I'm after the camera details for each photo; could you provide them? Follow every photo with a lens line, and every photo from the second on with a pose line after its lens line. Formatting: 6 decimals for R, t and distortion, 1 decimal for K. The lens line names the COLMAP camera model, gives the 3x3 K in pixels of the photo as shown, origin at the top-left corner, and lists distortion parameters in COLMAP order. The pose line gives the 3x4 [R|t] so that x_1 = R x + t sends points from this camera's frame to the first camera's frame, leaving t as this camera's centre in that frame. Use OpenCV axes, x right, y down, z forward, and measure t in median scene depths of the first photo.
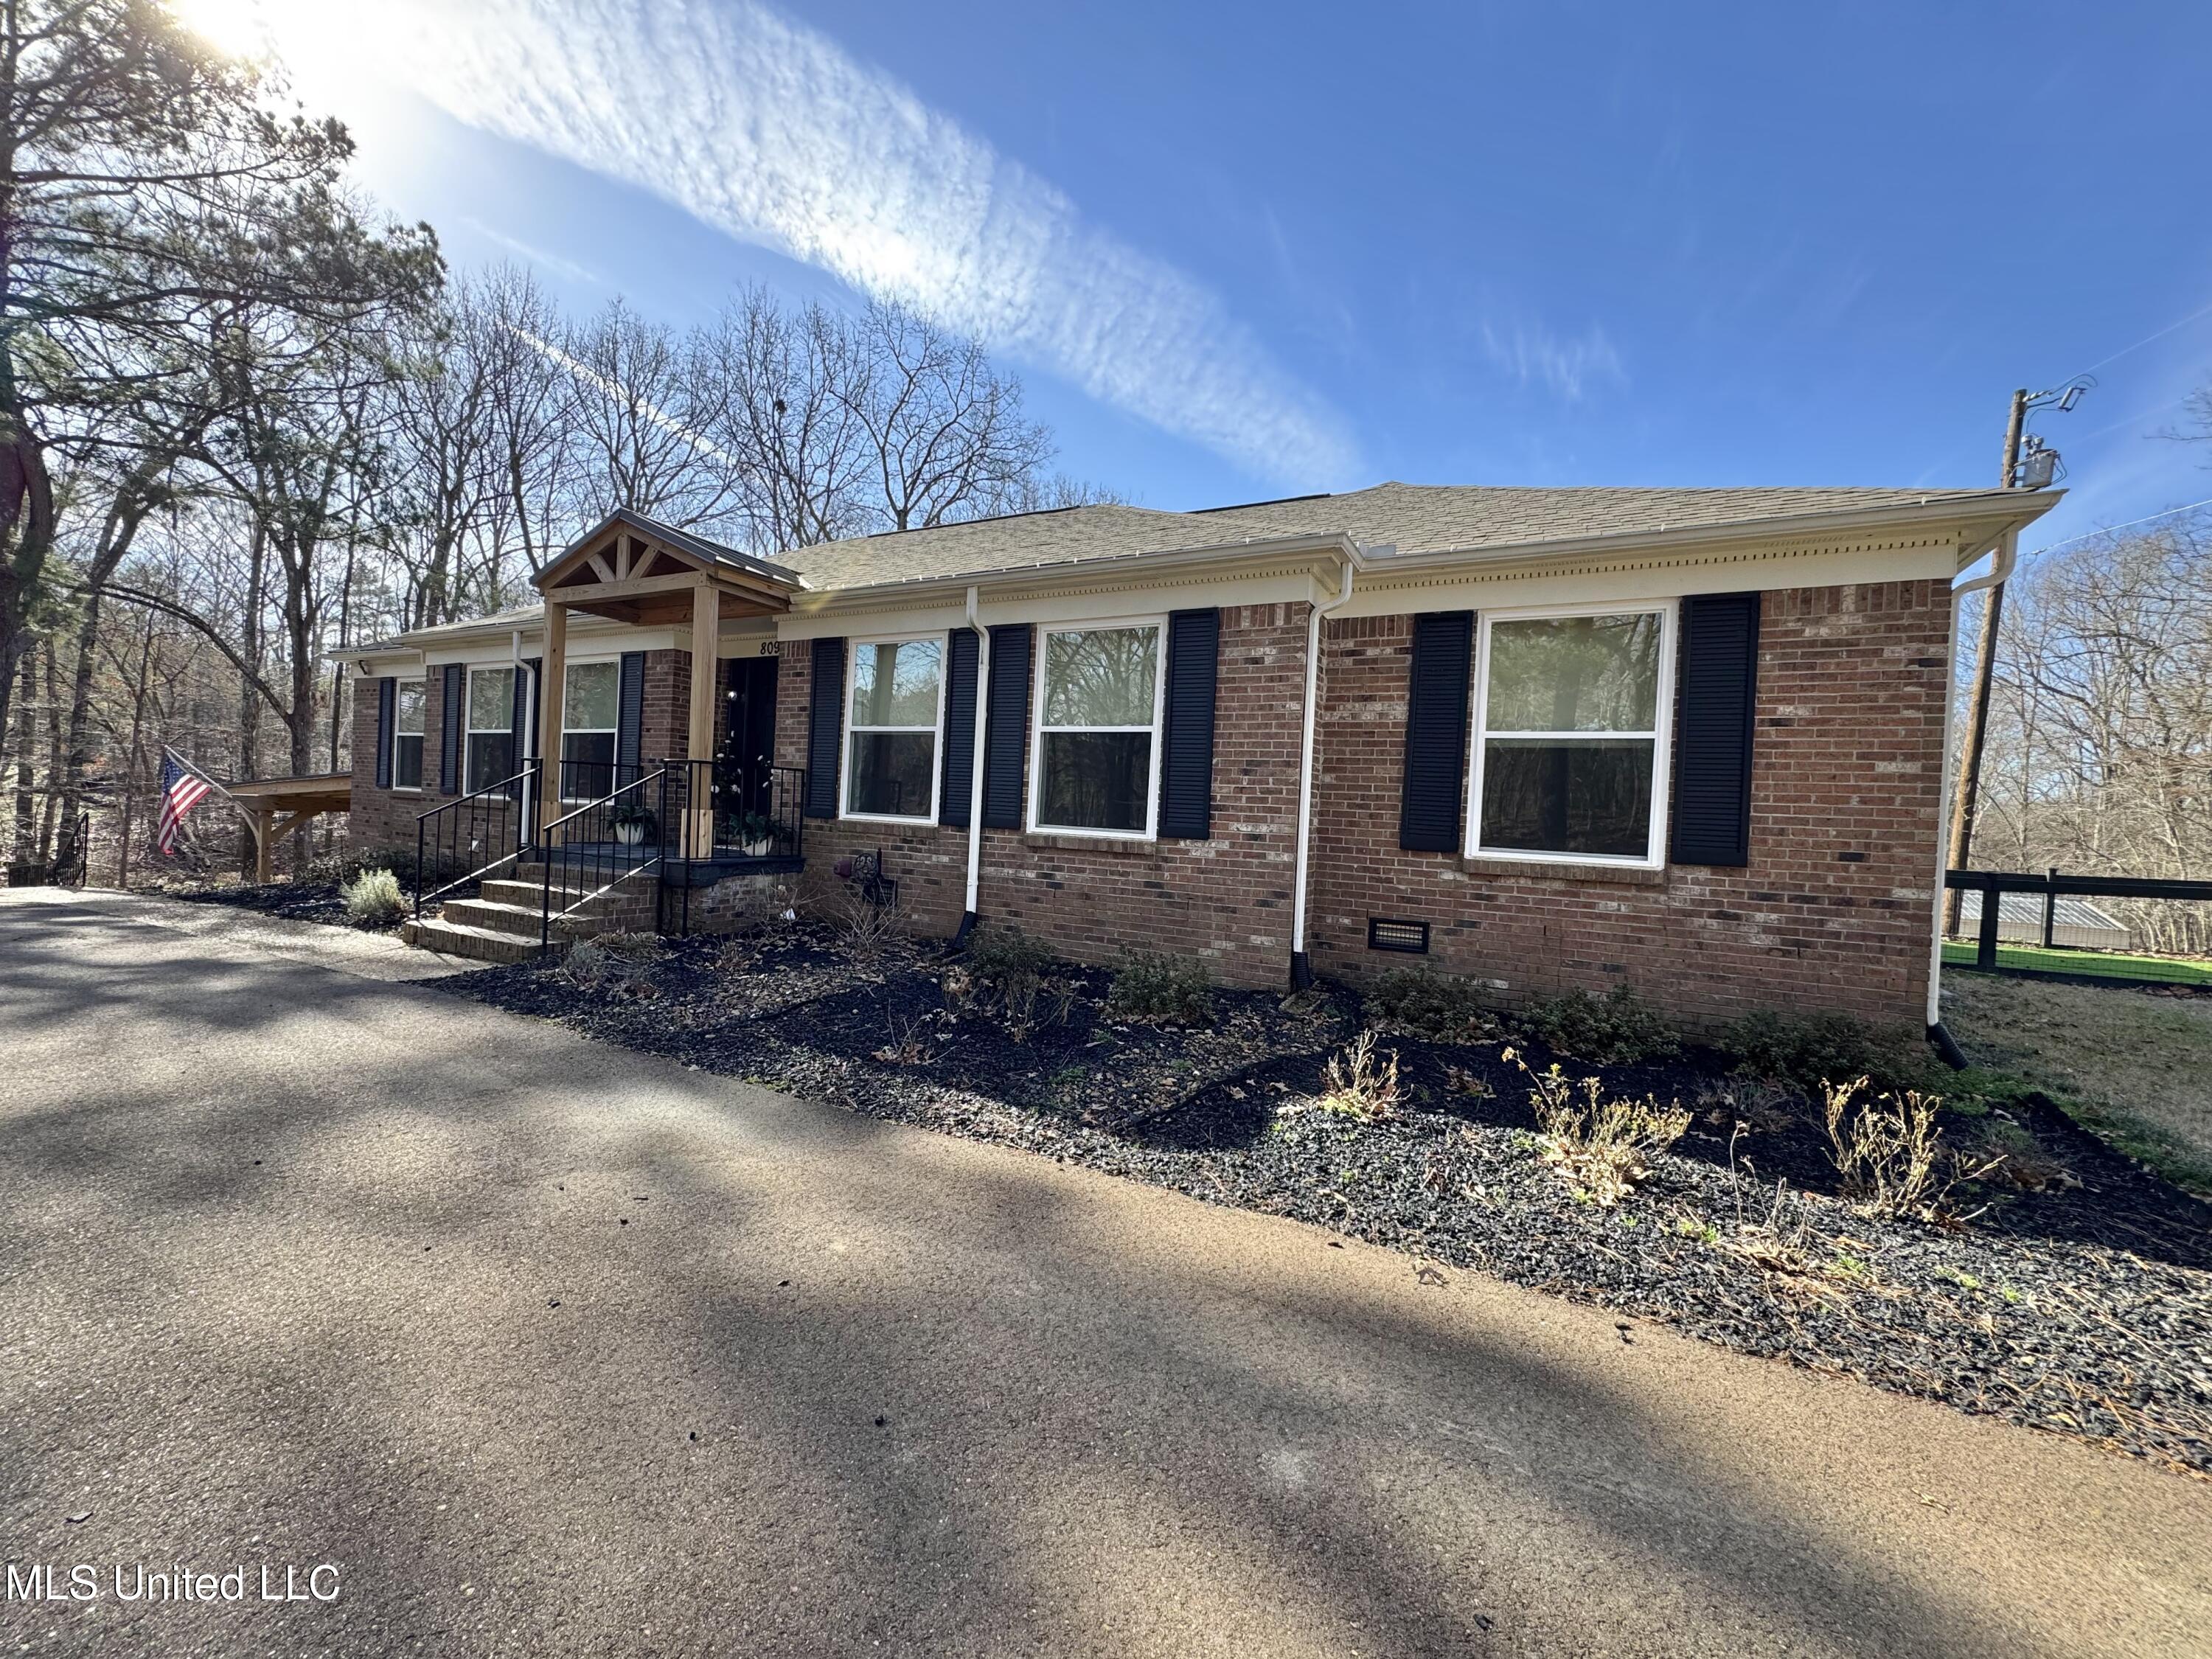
lens RADIAL K [[876.1, 0, 1108.8], [0, 876.1, 834.0], [0, 0, 1]] dist [-0.002887, 0.000169]
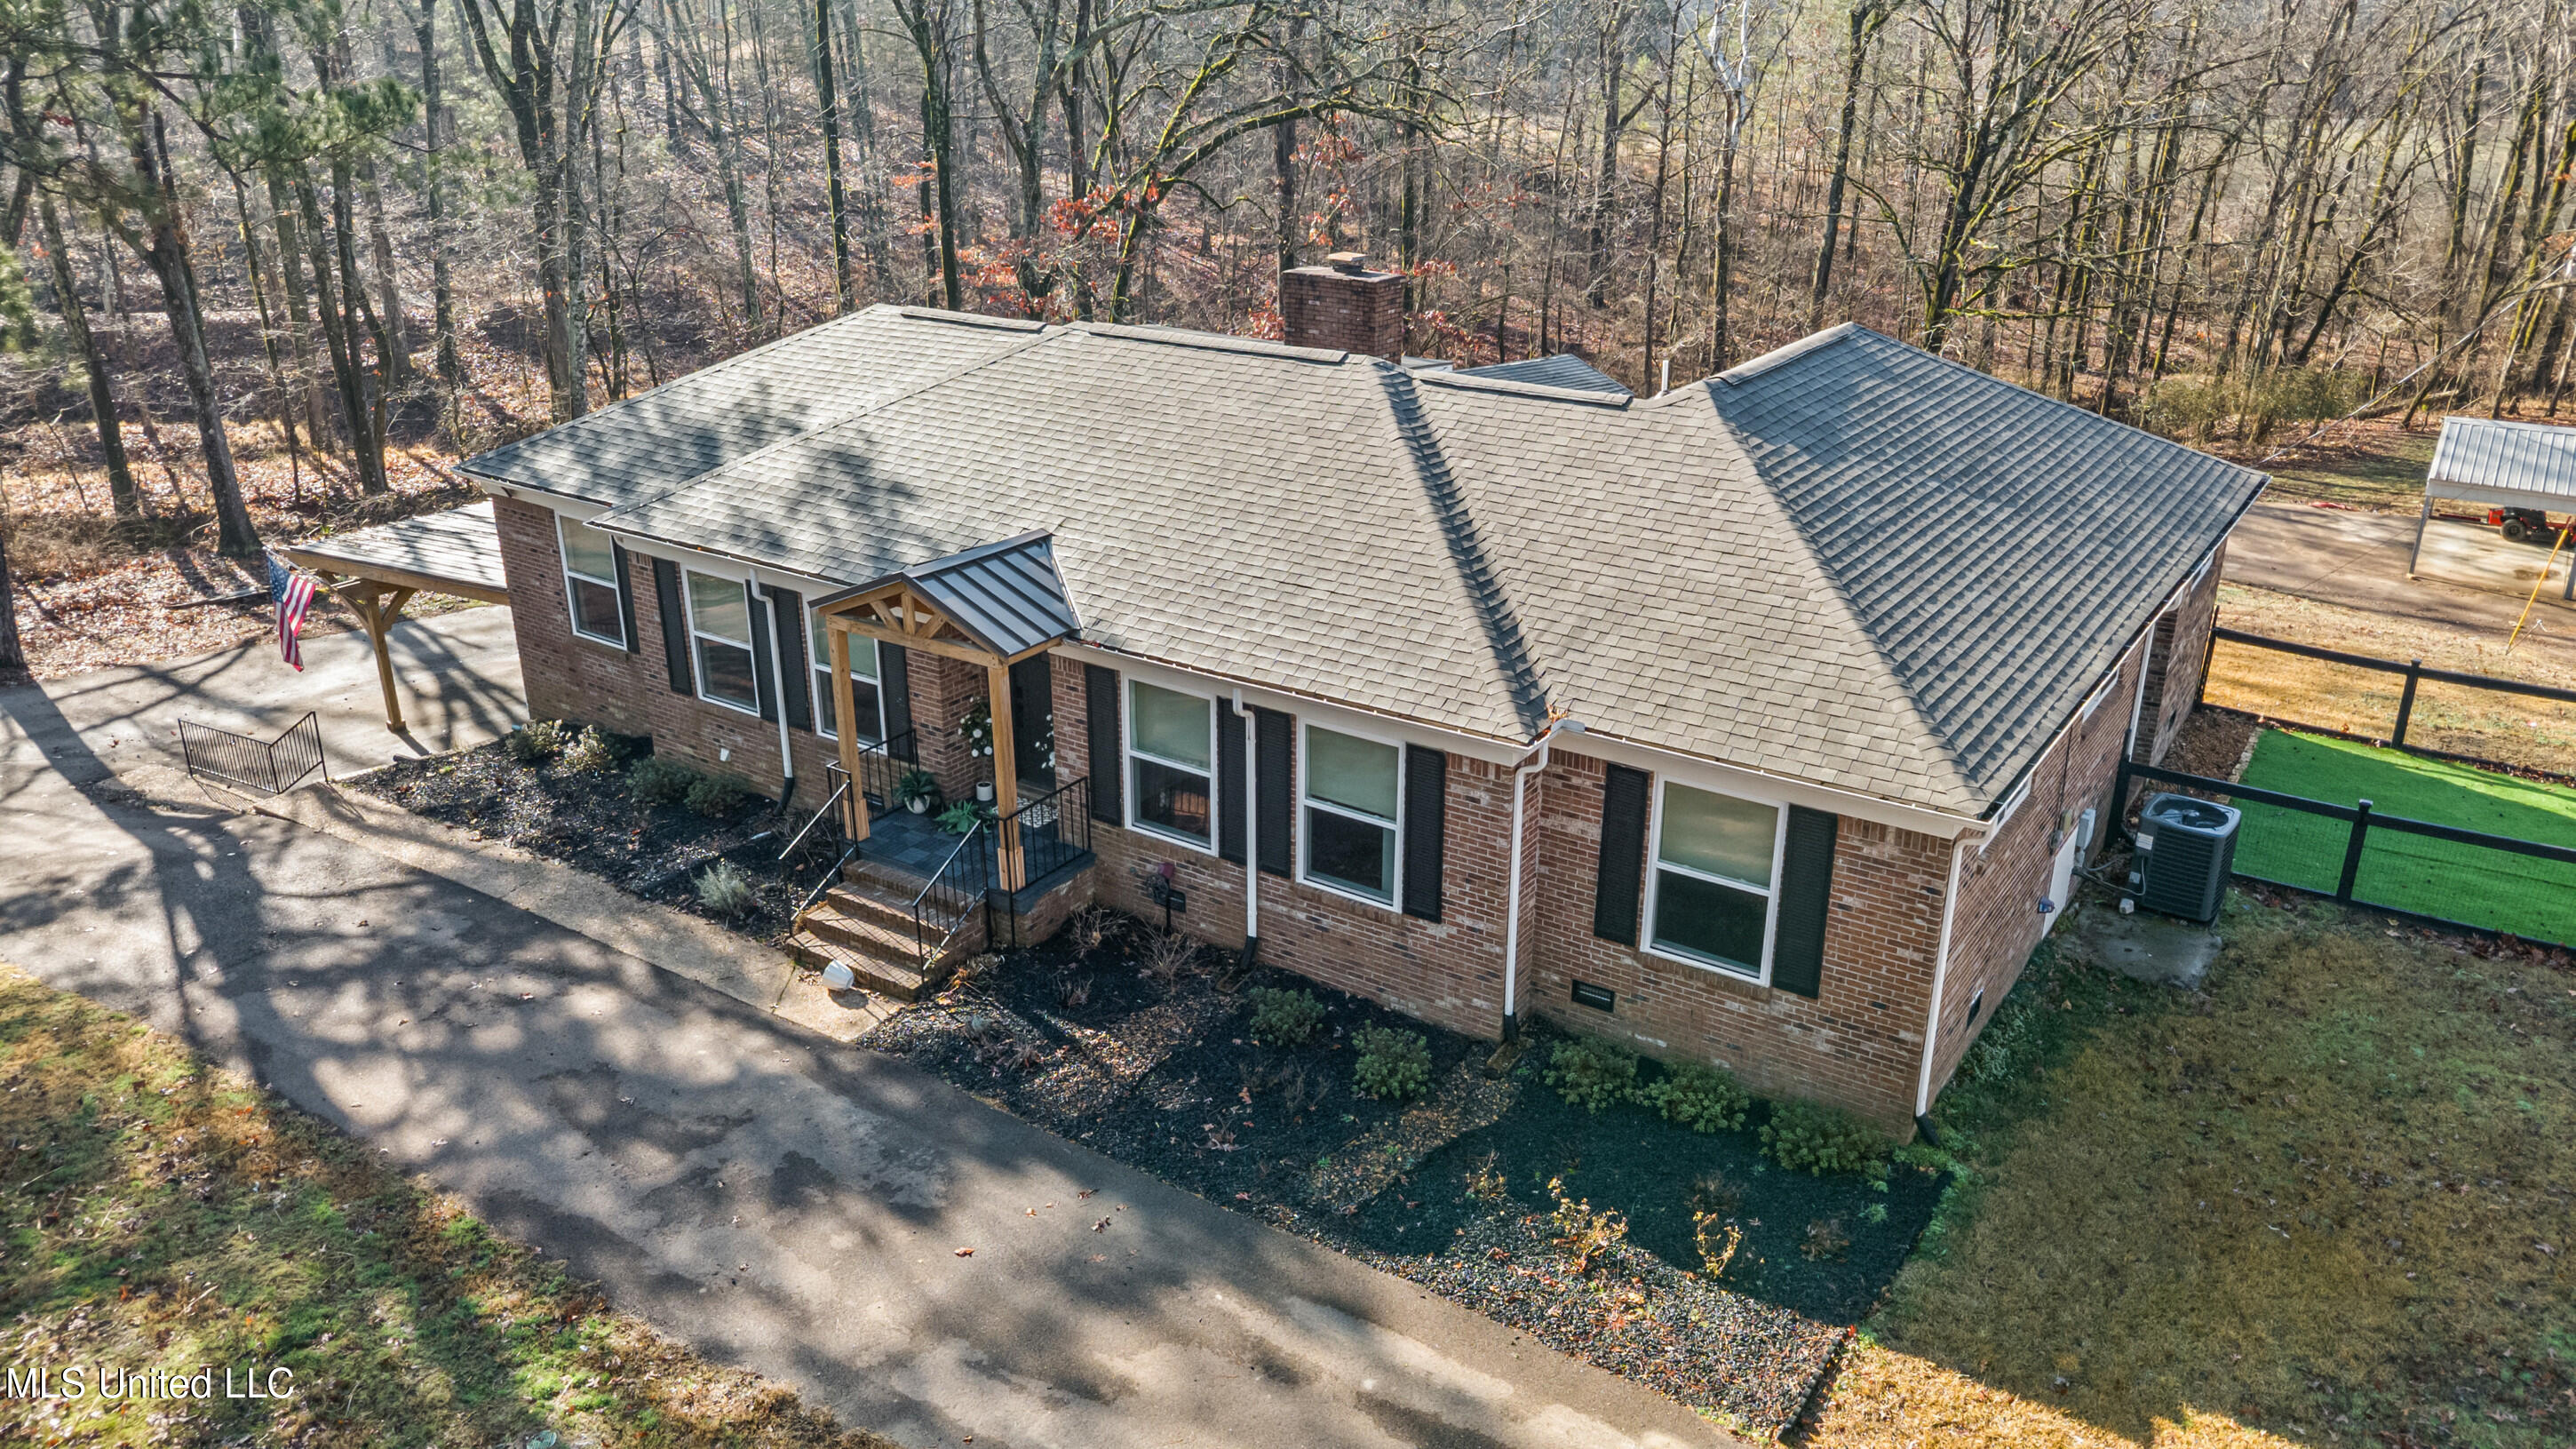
lens RADIAL K [[1820.8, 0, 1292.3], [0, 1820.8, 723.2], [0, 0, 1]] dist [-0.000758, 0.001139]
pose [[0.993148, -0.009658, -0.116462, 0.205749], [0.049661, 0.937000, 0.345782, -1.149530], [0.105785, -0.349197, 0.931059, -1.311190]]
